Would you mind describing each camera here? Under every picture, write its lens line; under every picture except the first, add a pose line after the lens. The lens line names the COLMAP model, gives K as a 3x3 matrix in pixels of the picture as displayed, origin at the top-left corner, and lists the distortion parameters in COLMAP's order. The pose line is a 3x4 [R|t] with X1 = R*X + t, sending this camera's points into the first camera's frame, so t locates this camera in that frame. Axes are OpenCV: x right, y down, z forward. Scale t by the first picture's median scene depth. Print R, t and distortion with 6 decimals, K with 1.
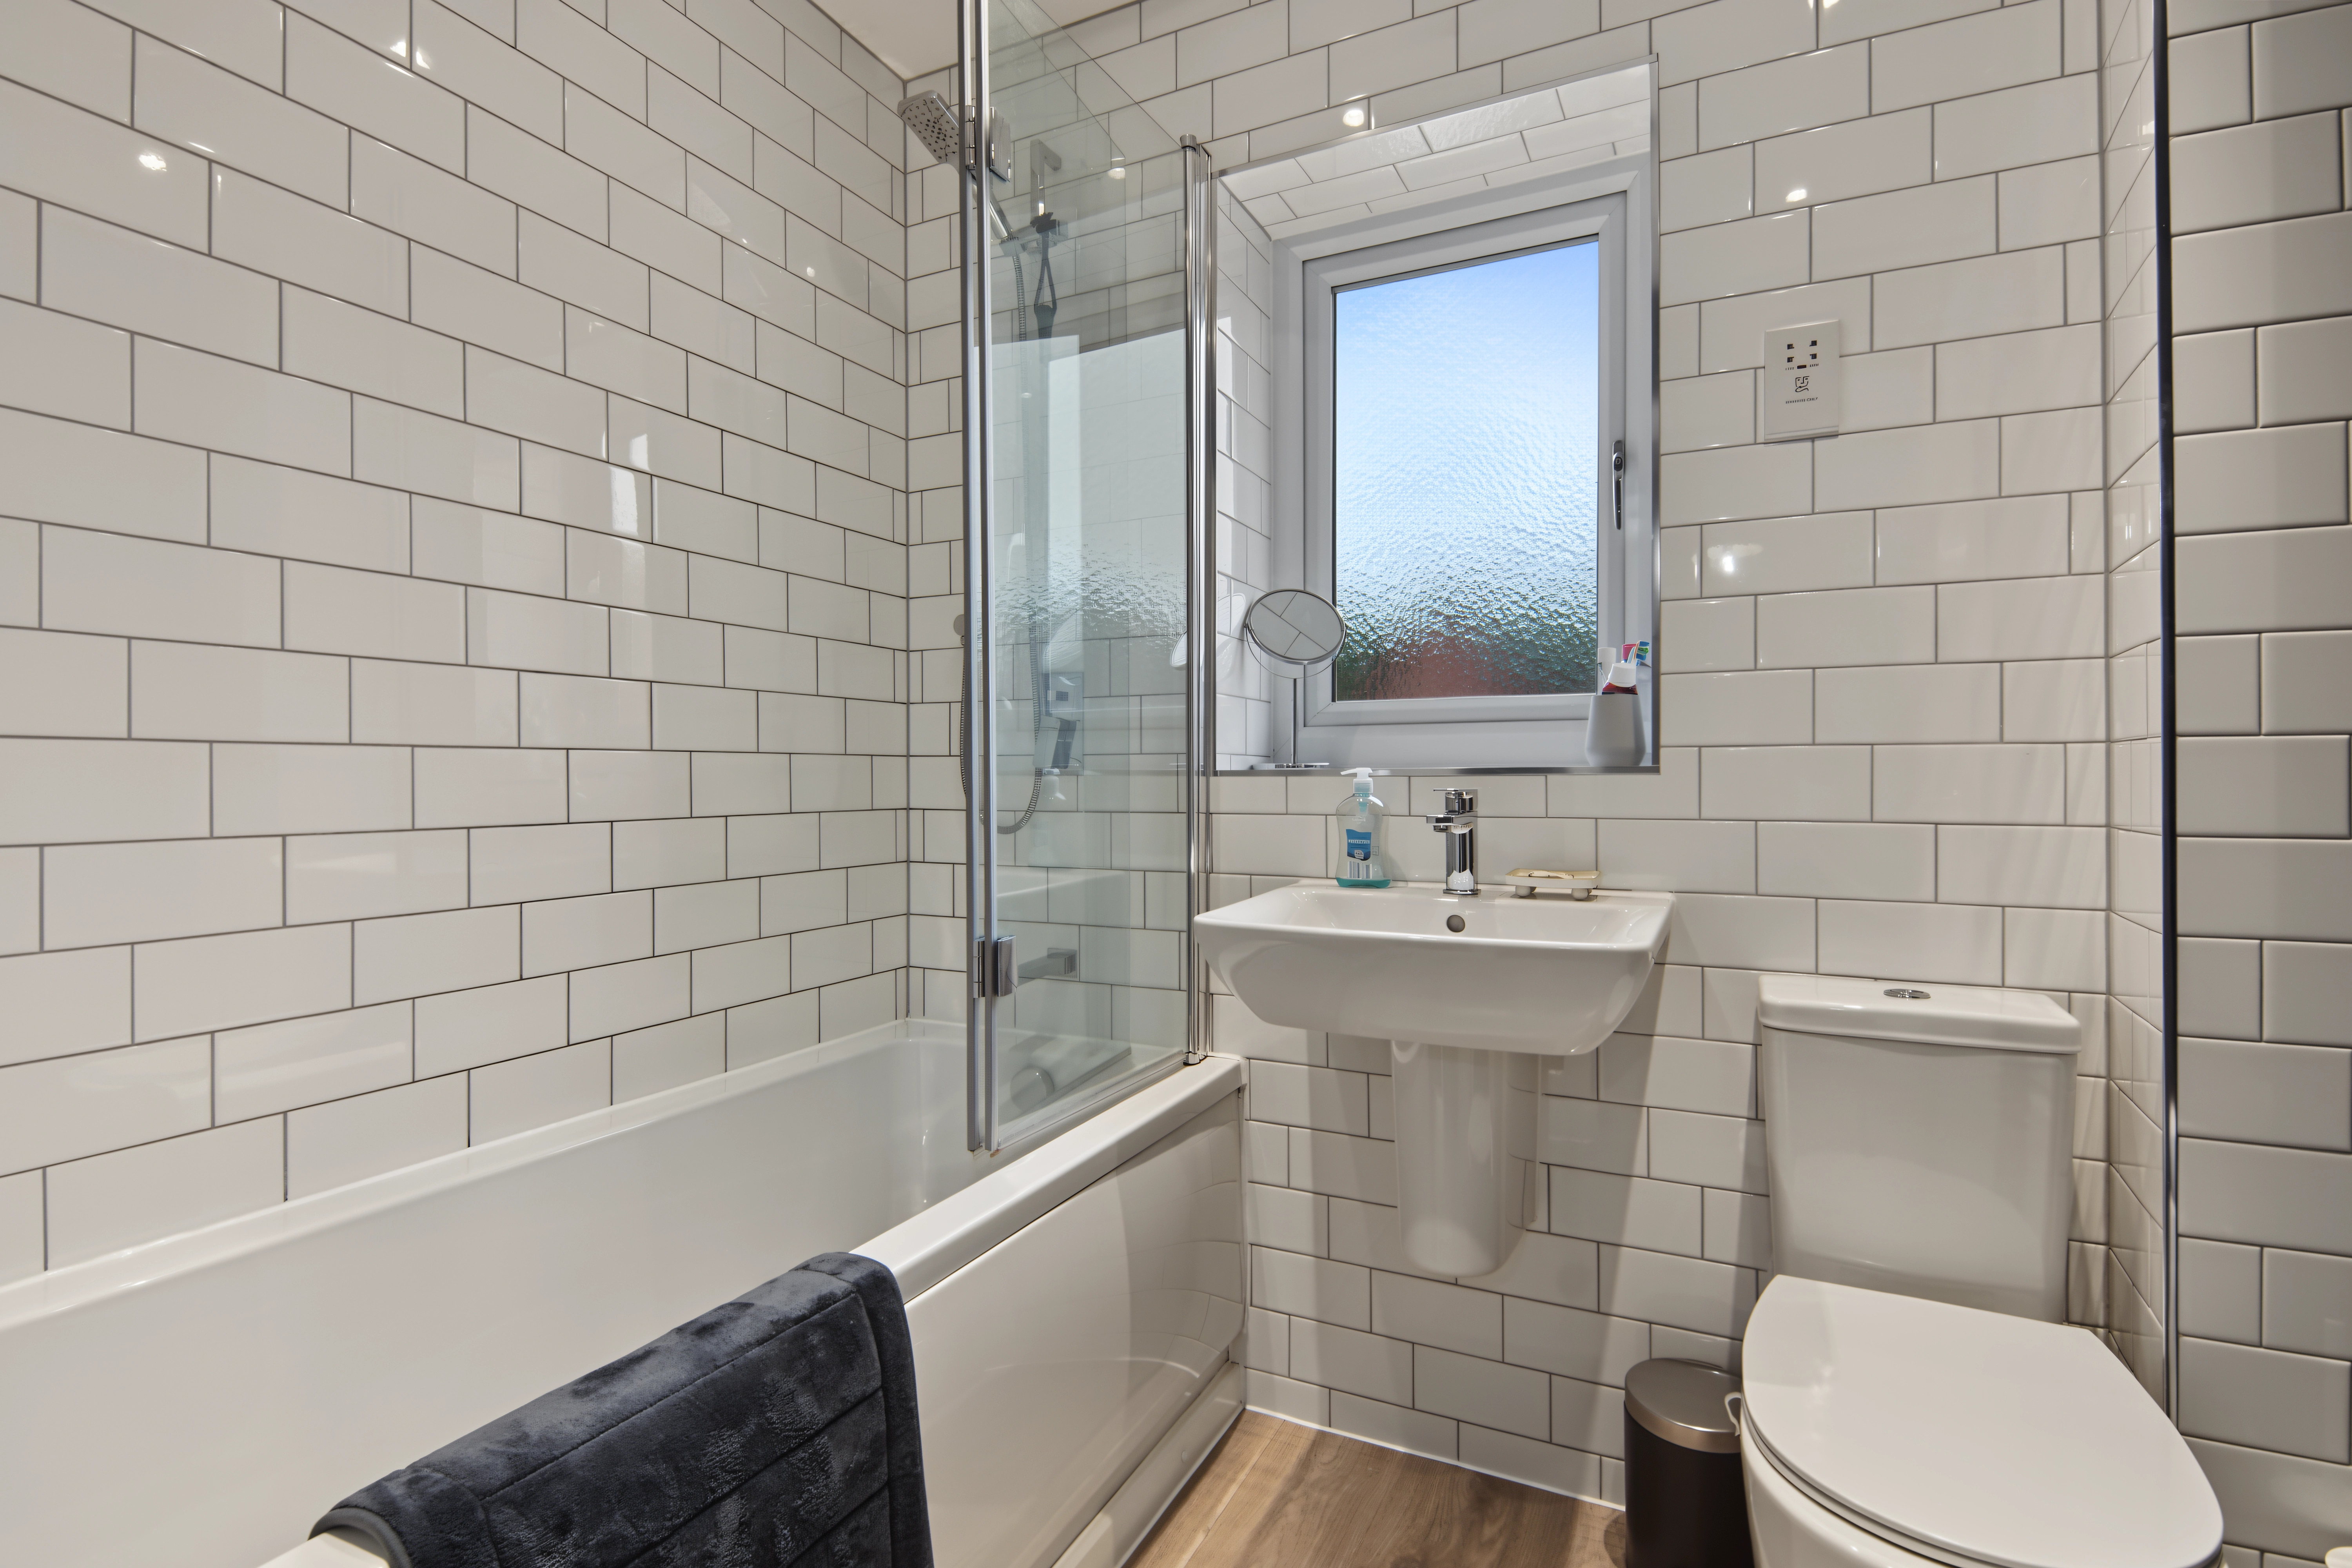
lens RADIAL K [[1138.8, 0, 1172.1], [0, 1138.8, 780.3], [0, 0, 1]] dist [0.011484, -0.000004]
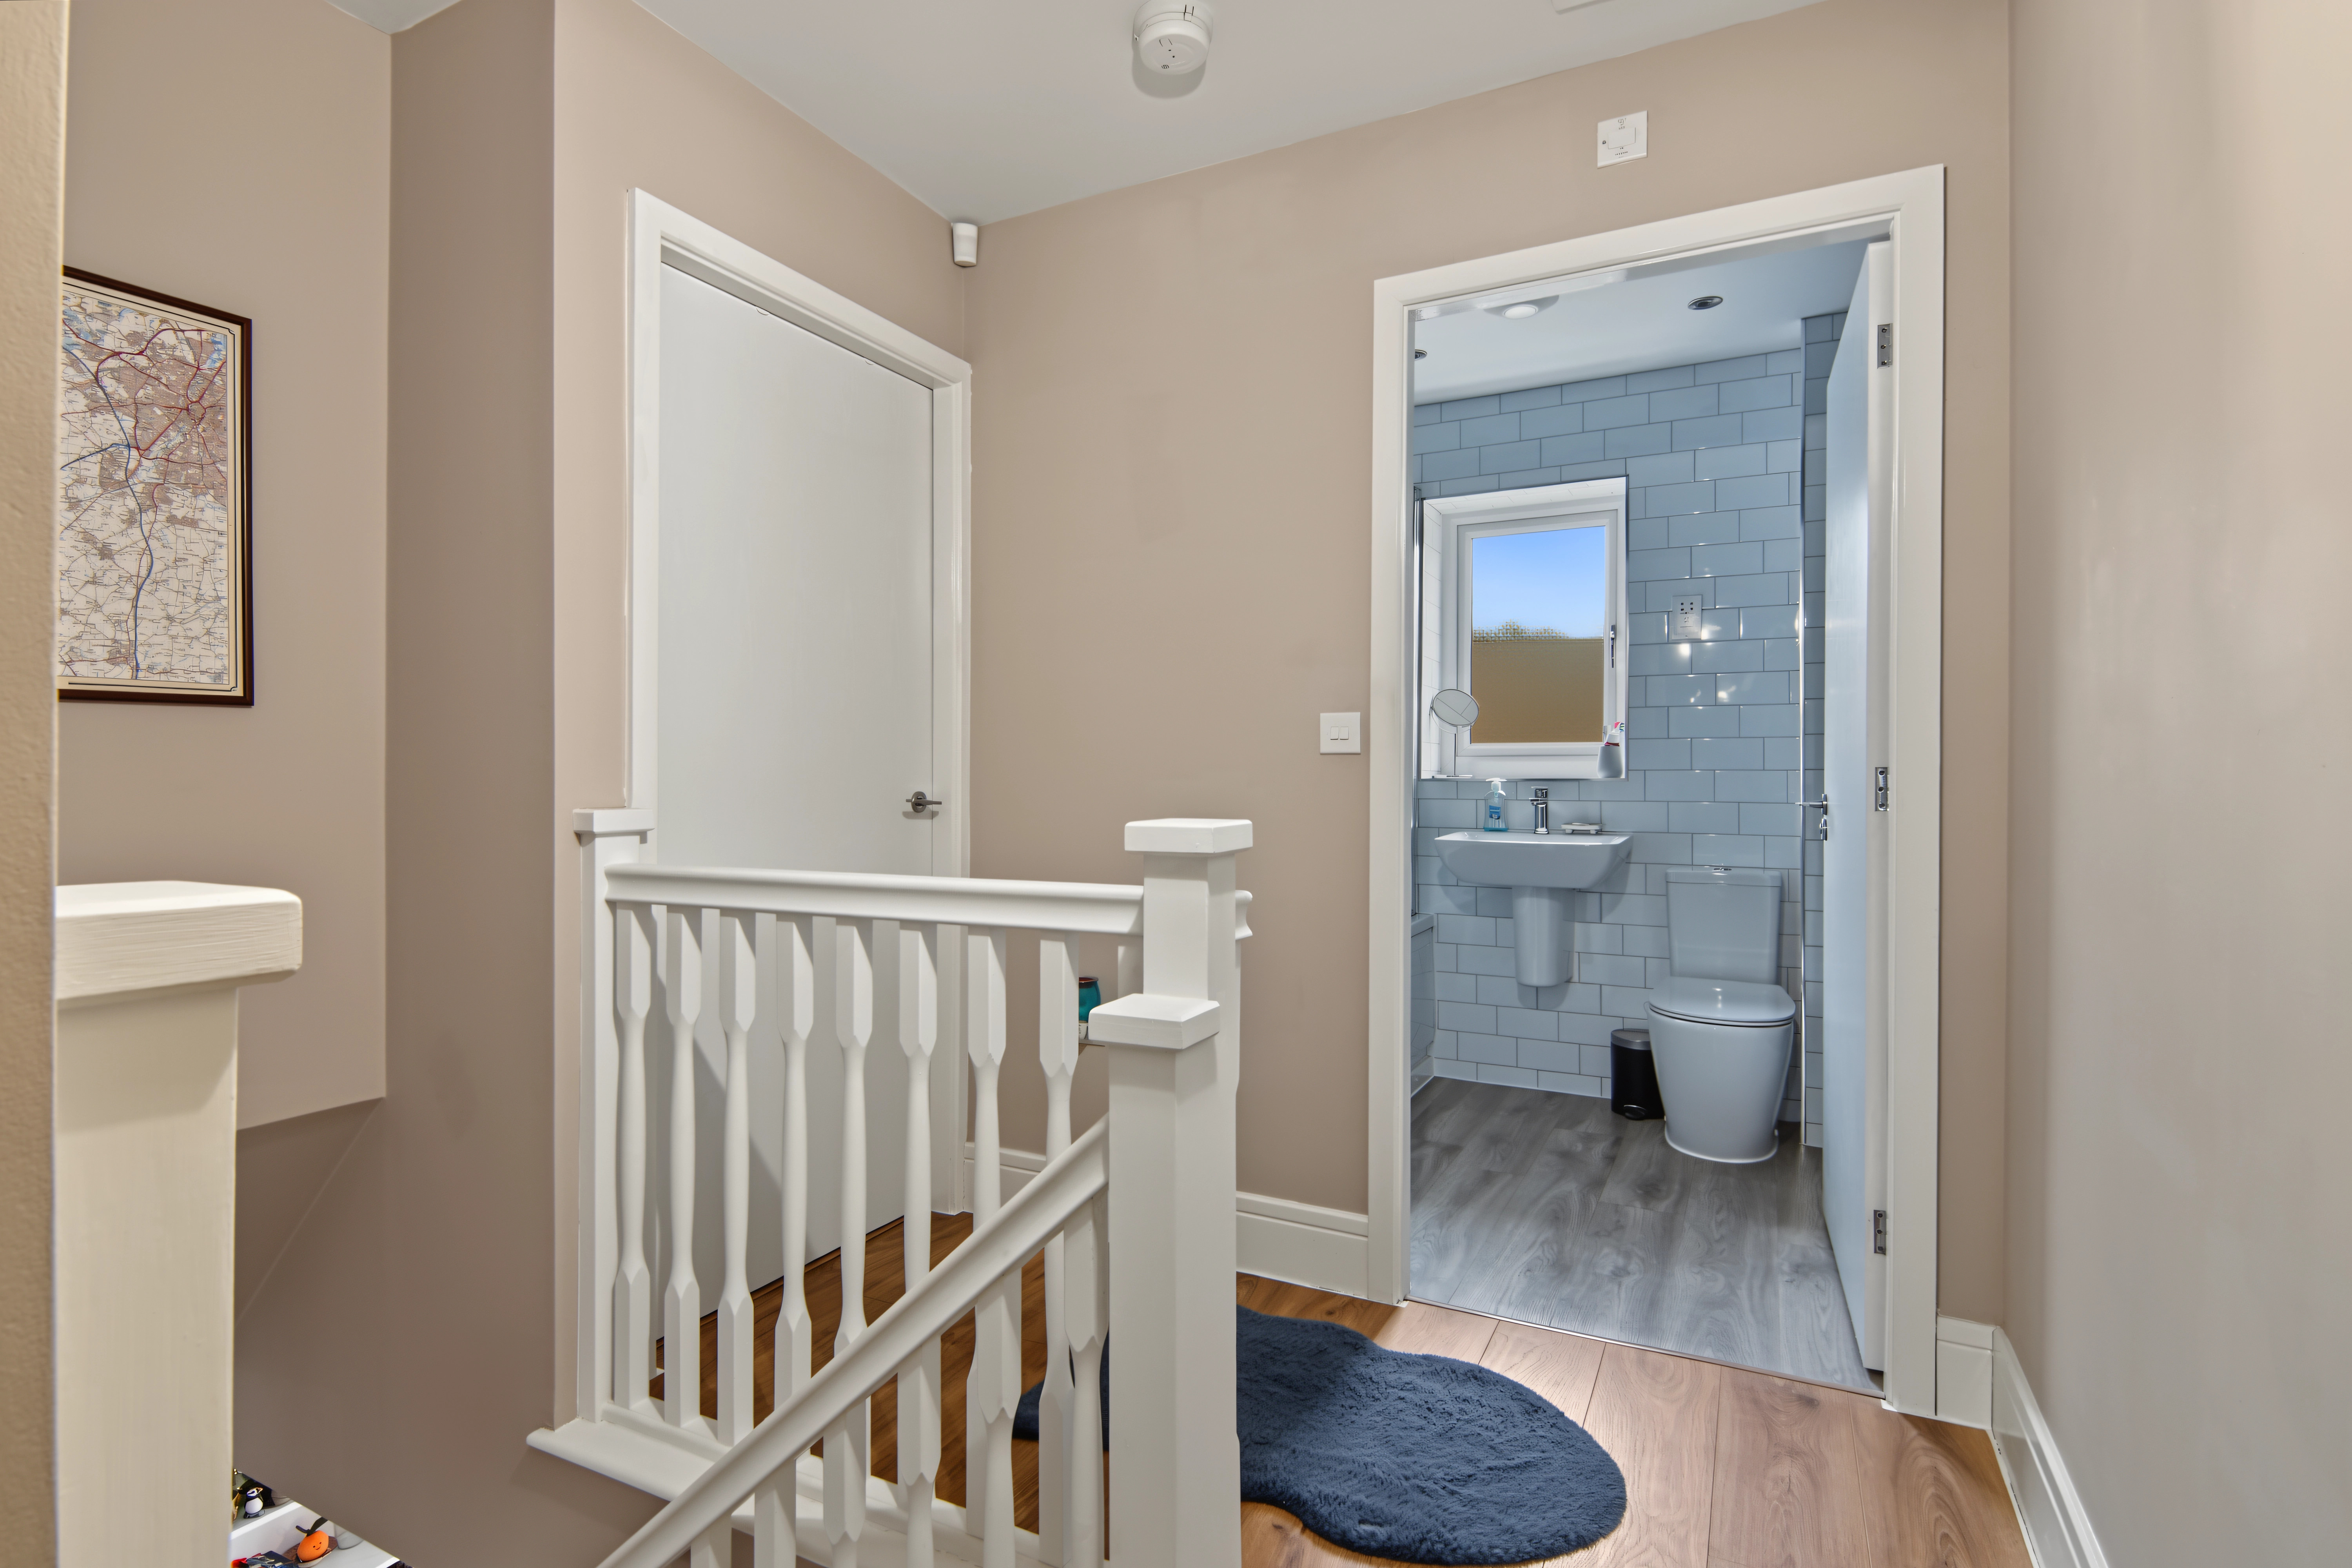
lens RADIAL K [[1138.8, 0, 1180.4], [0, 1138.8, 782.0], [0, 0, 1]] dist [0.011484, -0.000004]
pose [[0.999978, 0.006527, -0.001065, -0.450996], [-0.006532, 0.999970, -0.004225, 0.010721], [0.001038, 0.004232, 0.999991, -1.236484]]
